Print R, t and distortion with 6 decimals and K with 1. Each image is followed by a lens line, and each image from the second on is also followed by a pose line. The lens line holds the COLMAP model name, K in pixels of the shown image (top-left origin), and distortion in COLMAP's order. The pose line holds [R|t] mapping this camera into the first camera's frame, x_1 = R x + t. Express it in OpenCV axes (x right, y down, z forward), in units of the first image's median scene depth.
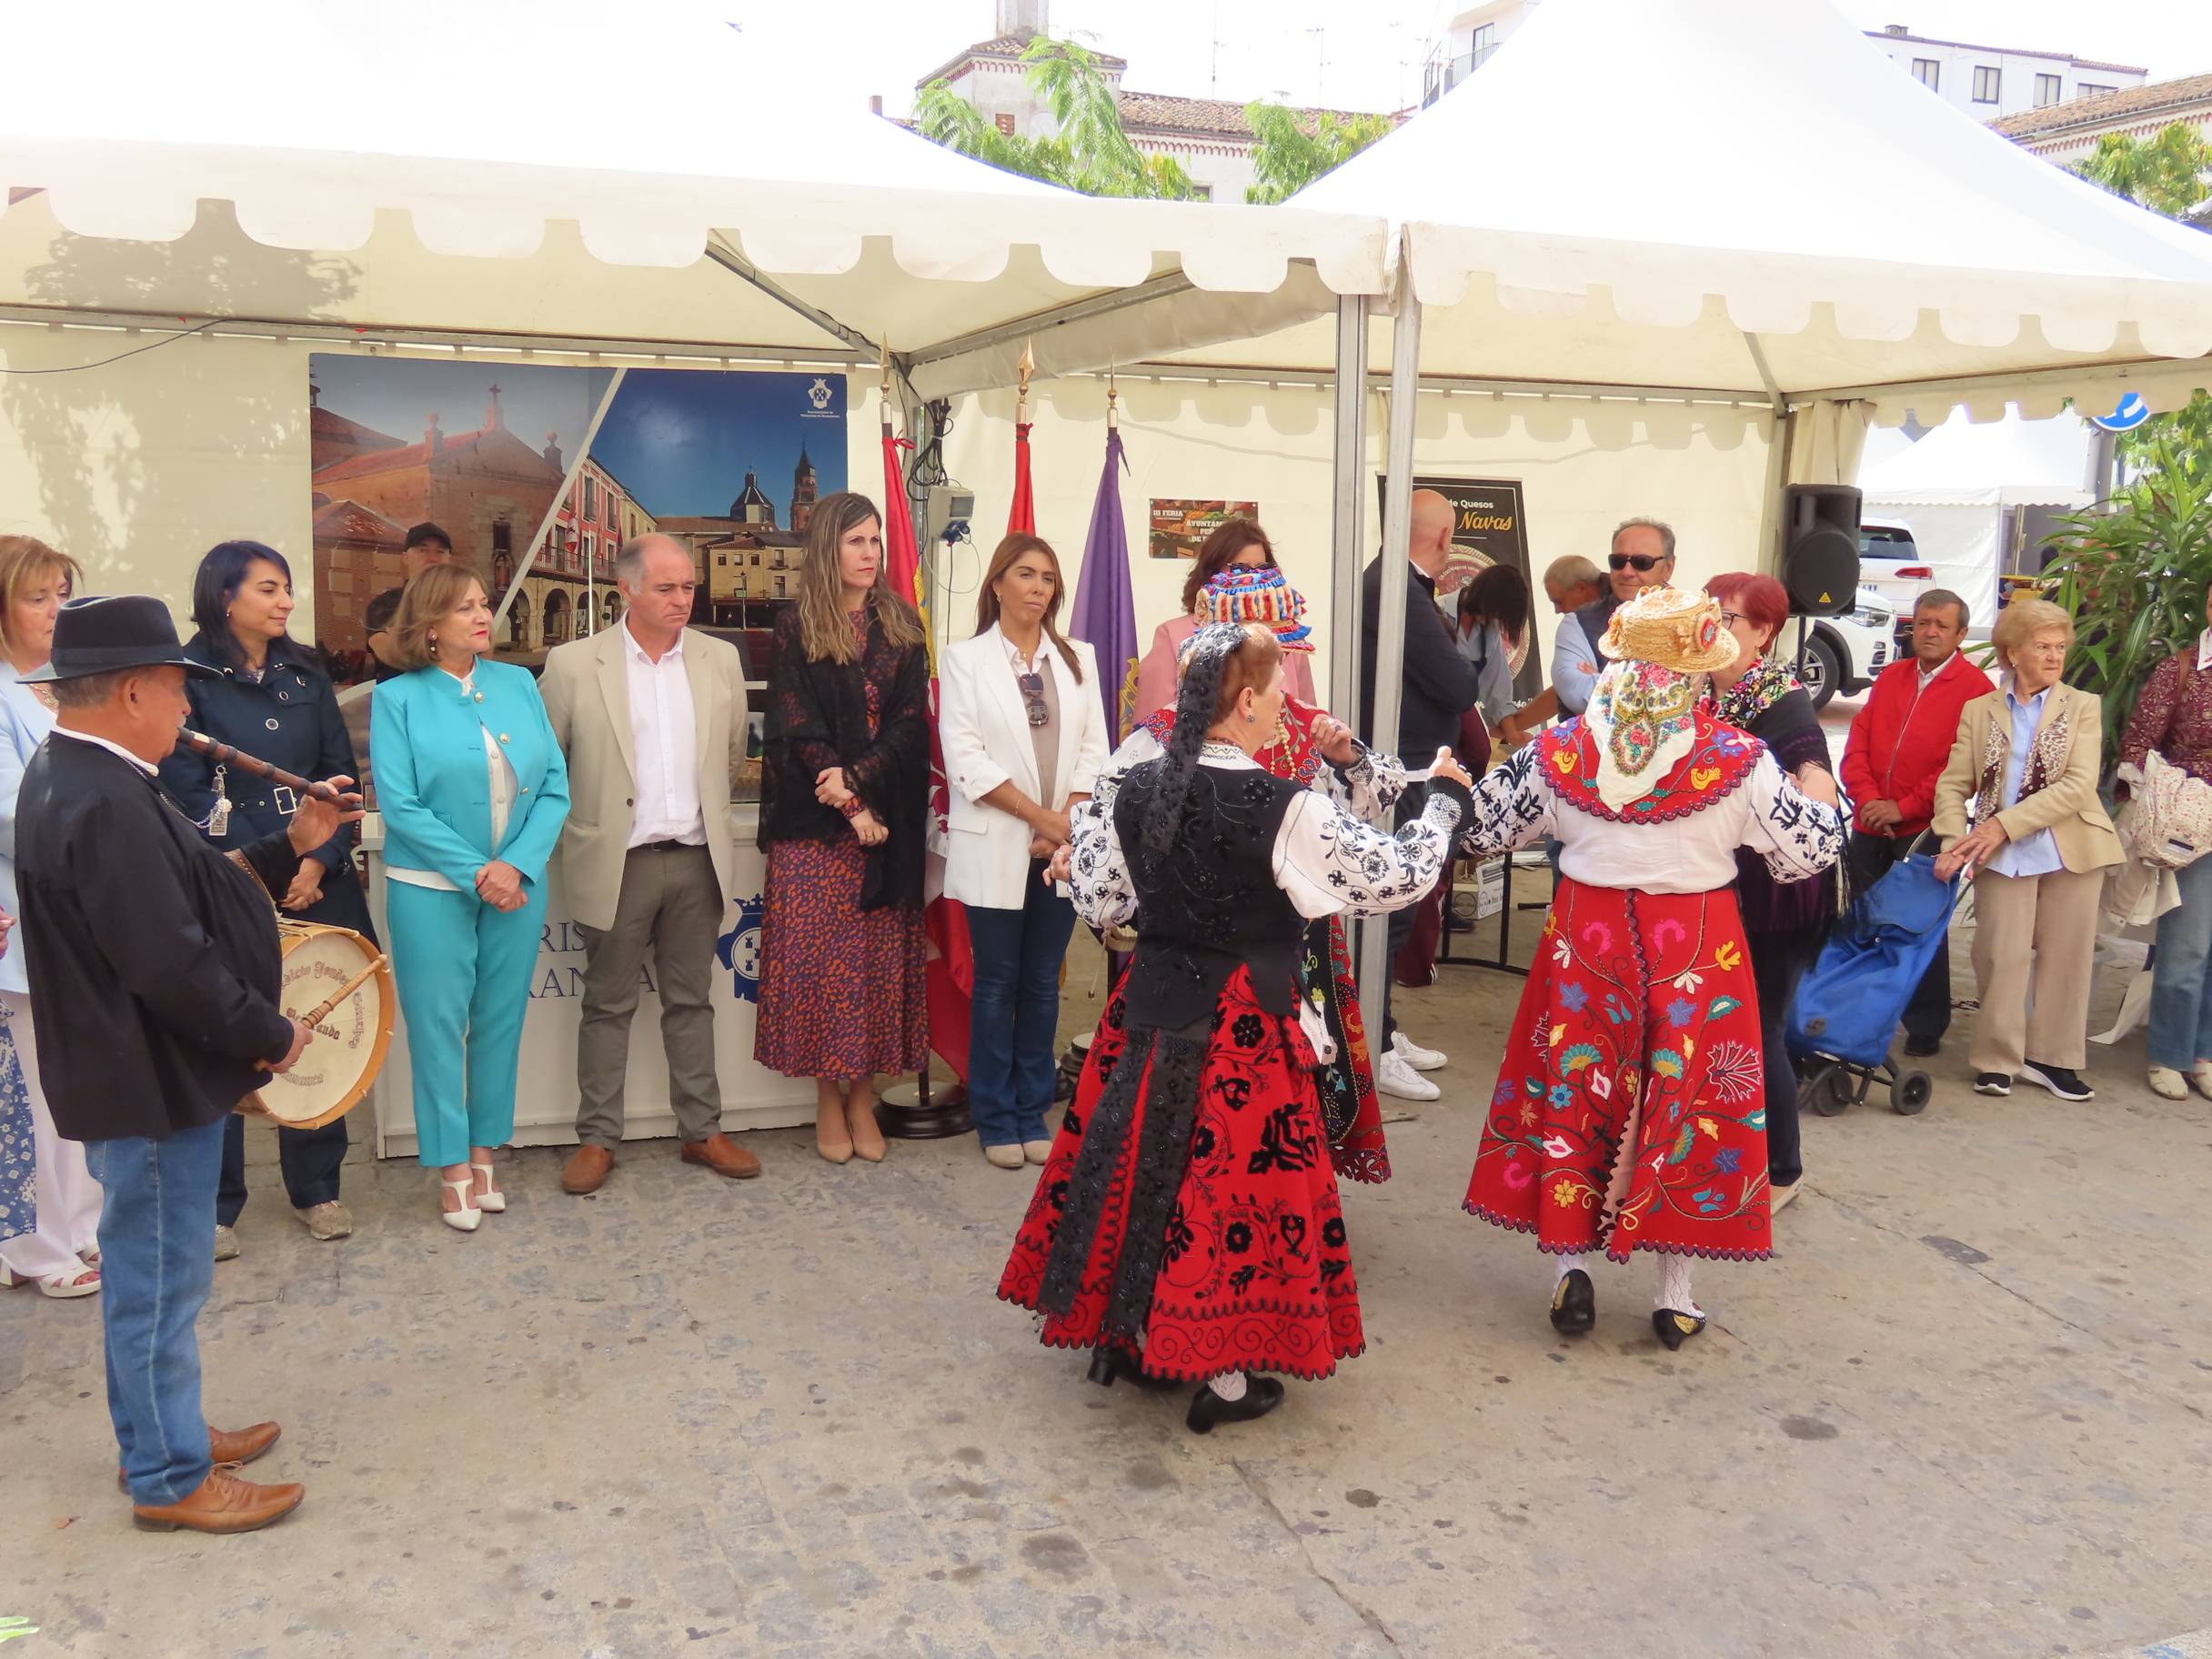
lens RADIAL K [[2154.6, 0, 1106.0], [0, 2154.6, 829.5], [0, 0, 1]] dist [0.011617, -0.006249]
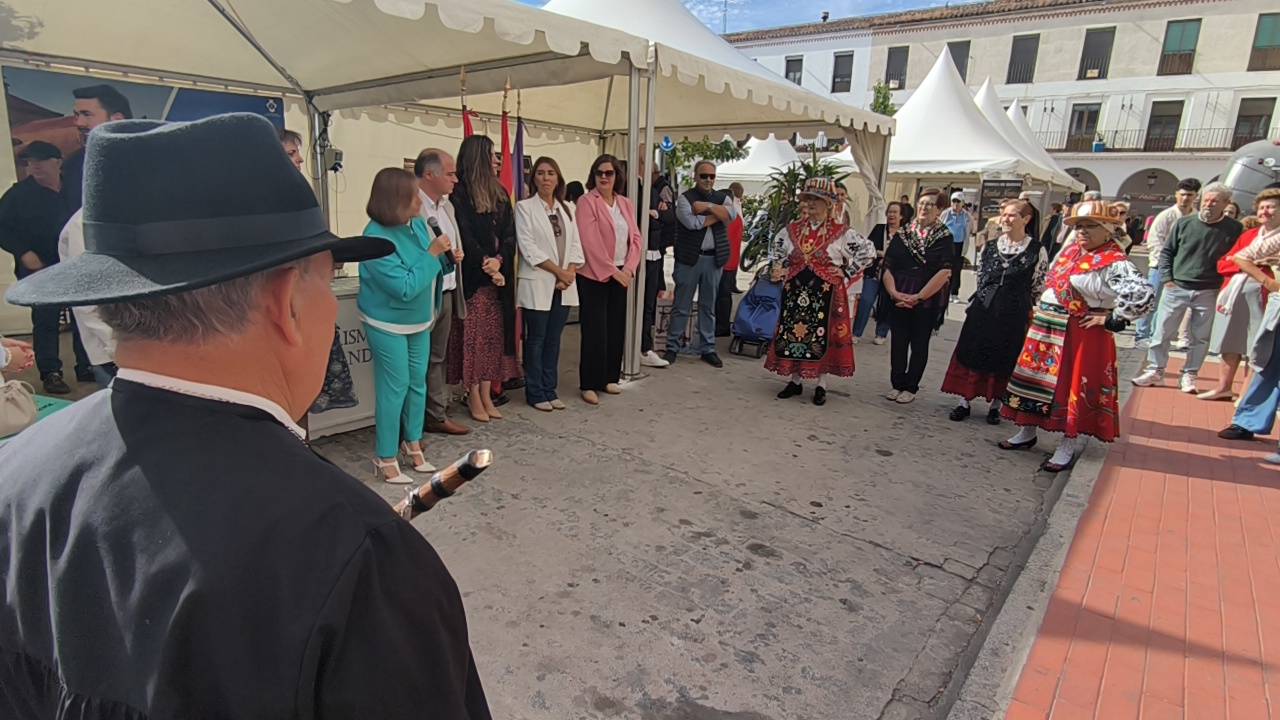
lens RADIAL K [[686.9, 0, 641.7], [0, 686.9, 363.2], [0, 0, 1]] dist [-0.035612, 0.021319]
pose [[0.858730, -0.111125, 0.500234, -0.446788], [0.052307, 0.990113, 0.130157, 0.000434], [-0.509752, -0.085604, 0.856052, 0.330095]]
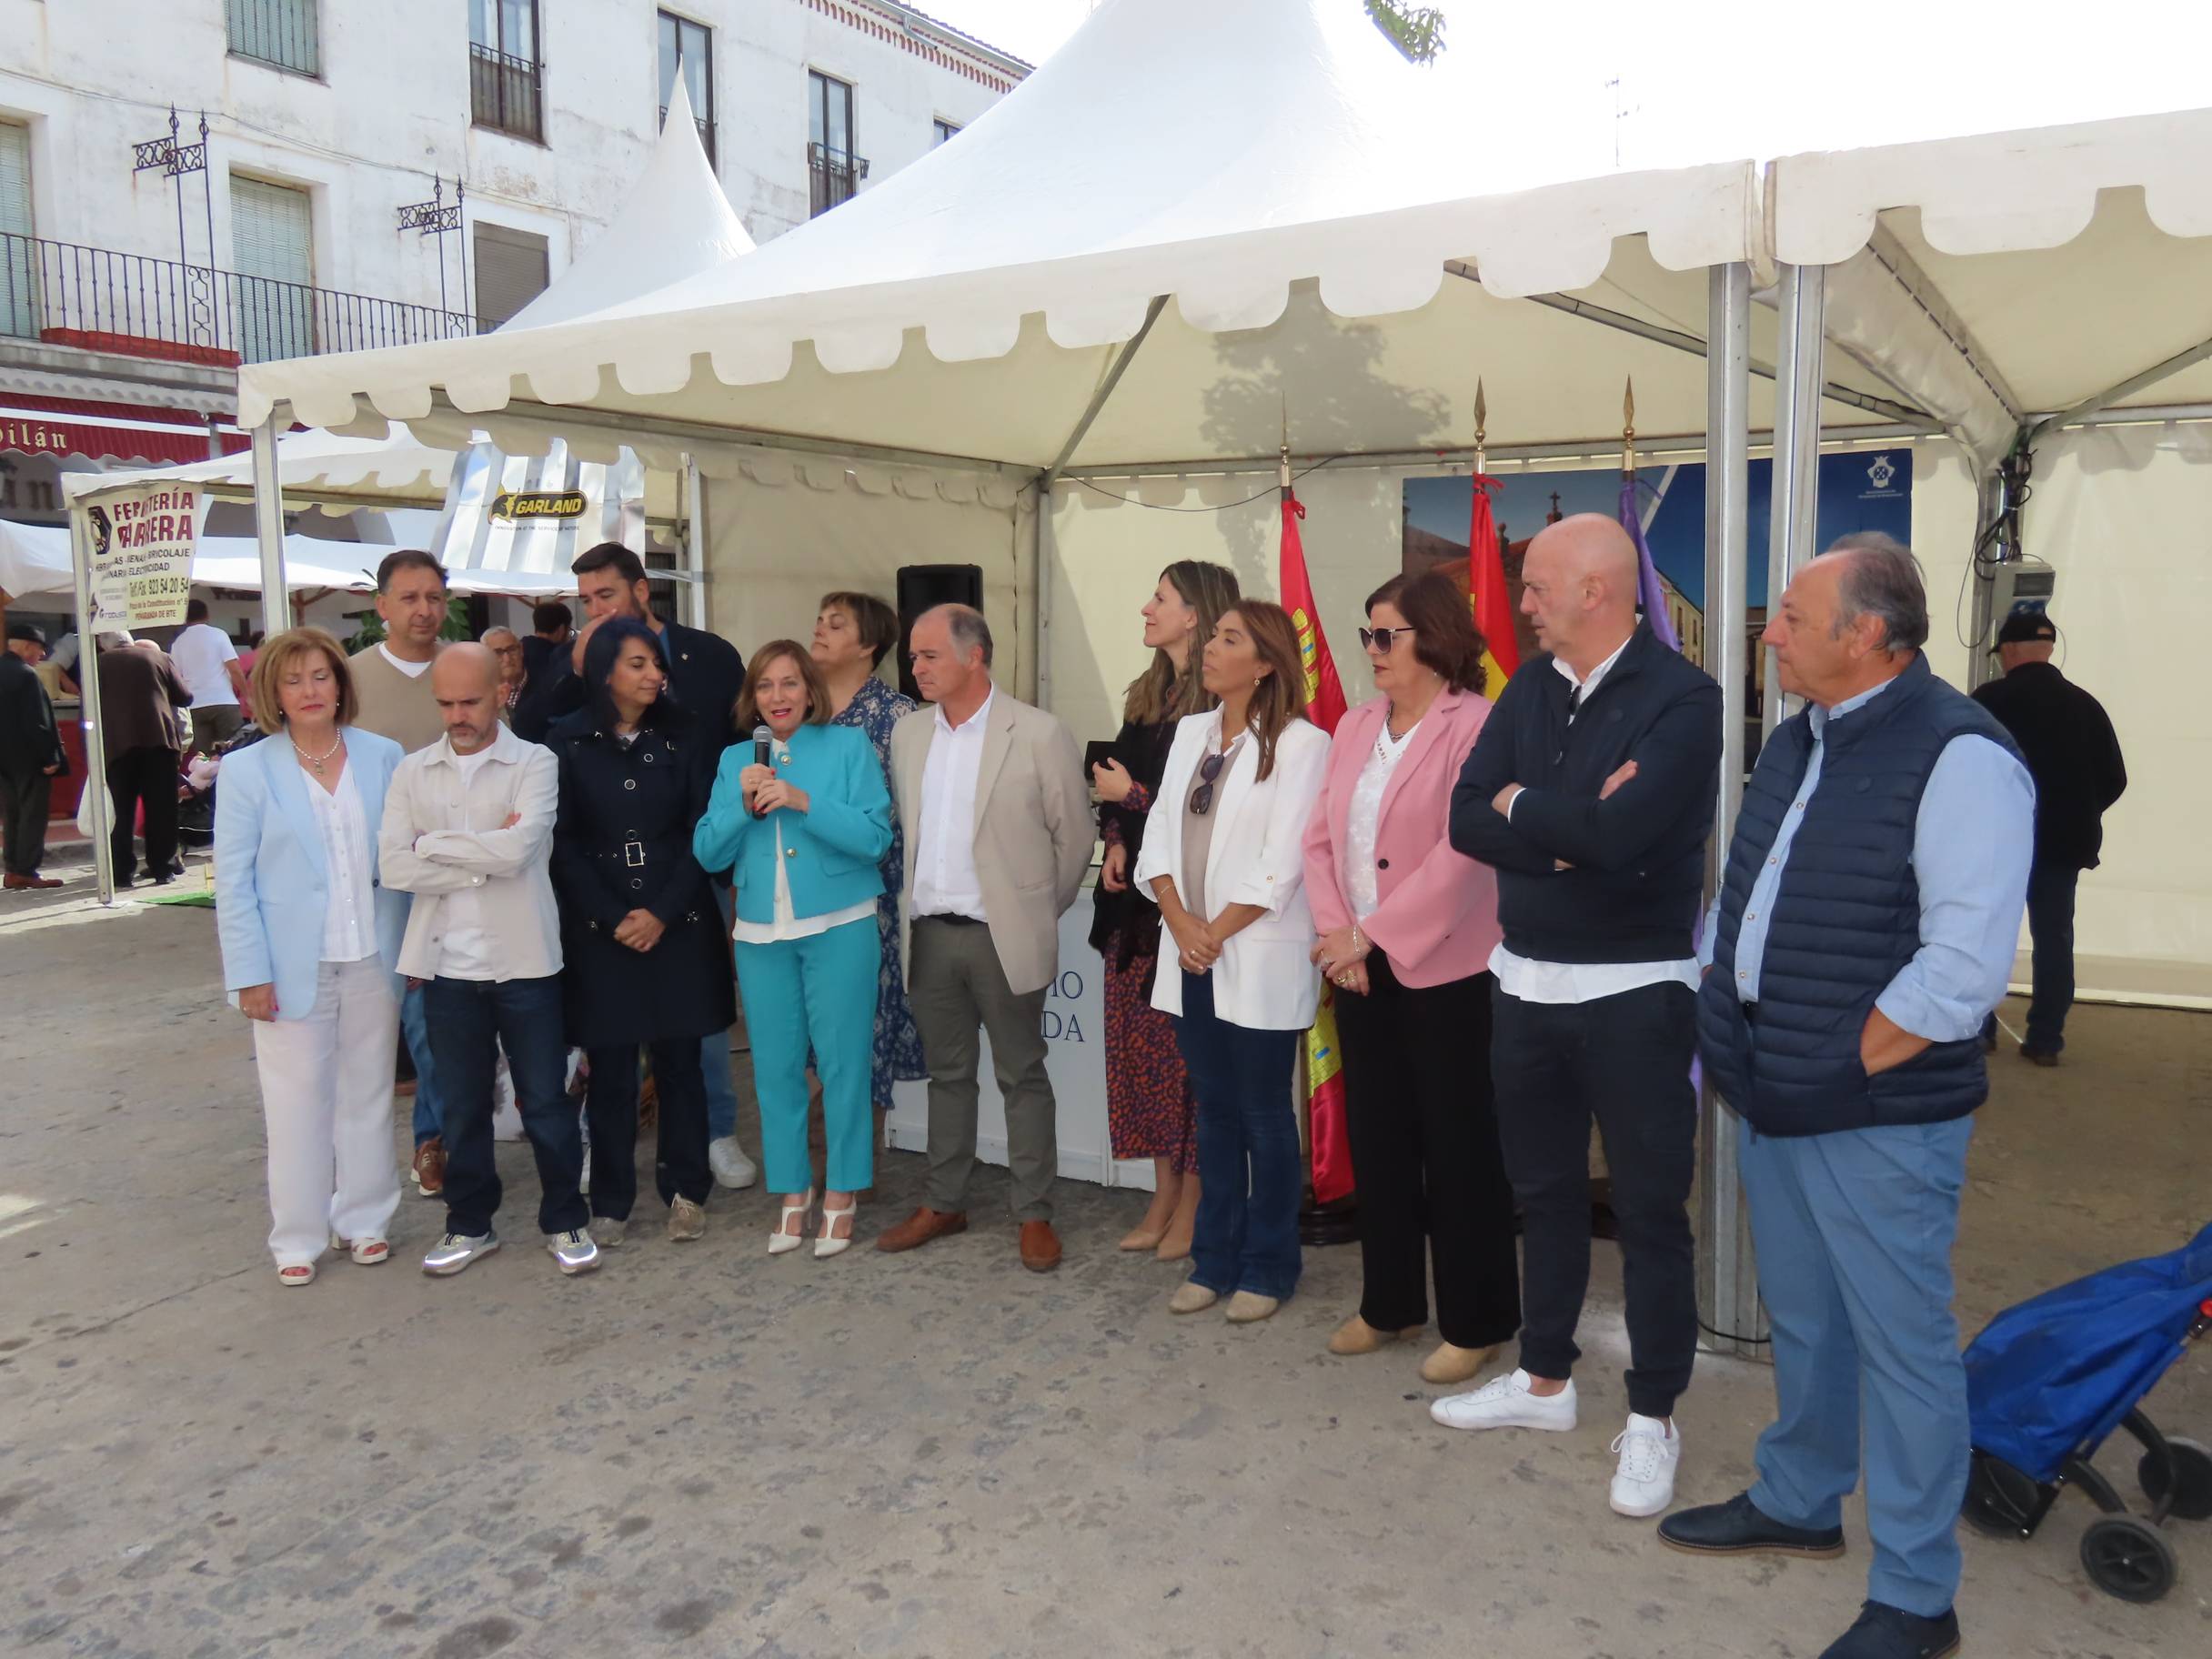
lens RADIAL K [[1796.9, 0, 1096.9], [0, 1796.9, 901.6], [0, 0, 1]] dist [0.004249, -0.000983]
pose [[0.642976, 0.088996, -0.760698, 0.621012], [-0.088065, 0.995229, 0.041998, -0.043869], [0.760807, 0.039987, 0.647746, 0.567919]]
